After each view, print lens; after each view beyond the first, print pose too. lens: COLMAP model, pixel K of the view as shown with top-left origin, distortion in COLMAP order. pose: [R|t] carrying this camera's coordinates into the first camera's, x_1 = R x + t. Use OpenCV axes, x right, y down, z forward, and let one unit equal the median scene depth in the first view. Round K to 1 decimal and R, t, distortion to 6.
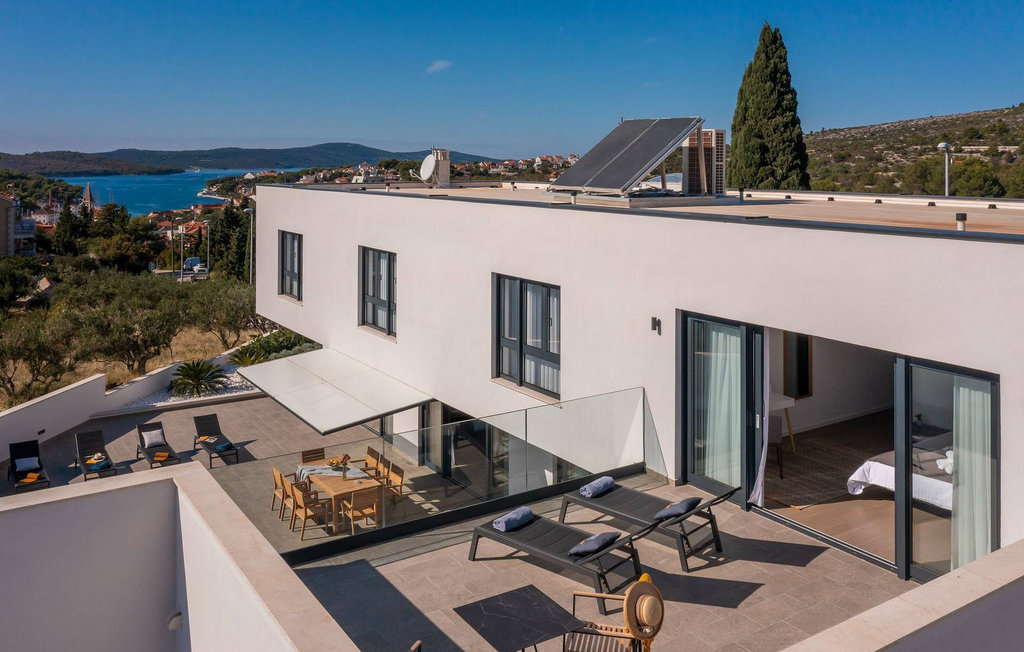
lens RADIAL K [[852.5, 0, 513.4], [0, 852.5, 215.1], [0, 0, 1]] dist [0.007109, -0.014485]
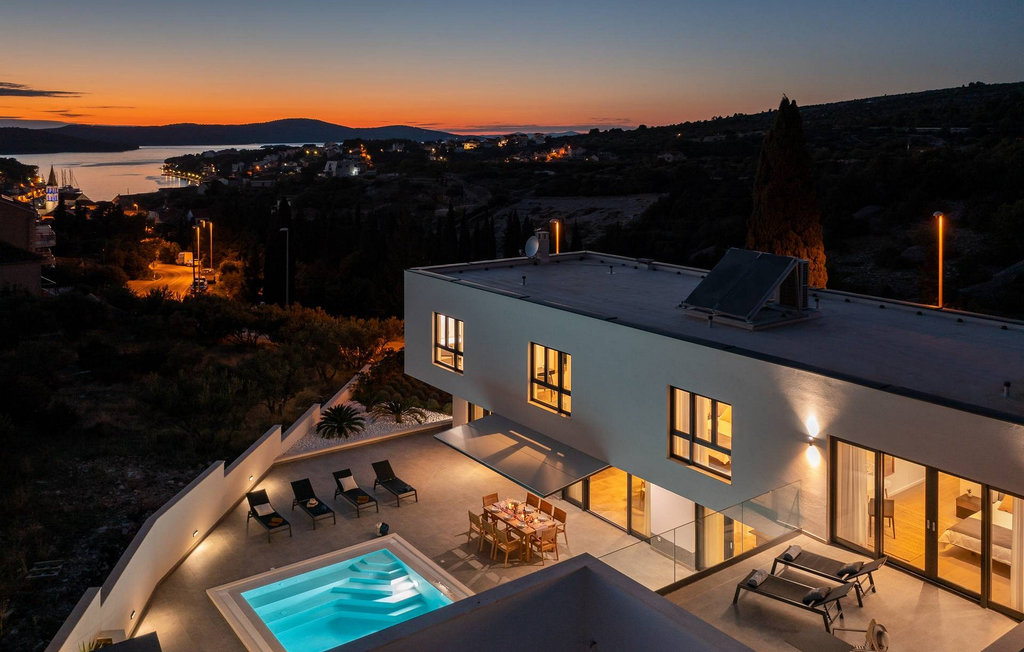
lens RADIAL K [[852.5, 0, 520.7], [0, 852.5, 204.4], [0, 0, 1]] dist [0.007109, -0.014485]
pose [[0.998577, -0.005917, 0.053006, -0.292915], [0.005027, 0.999844, 0.016907, -0.220821], [-0.053097, -0.016617, 0.998451, -0.349601]]
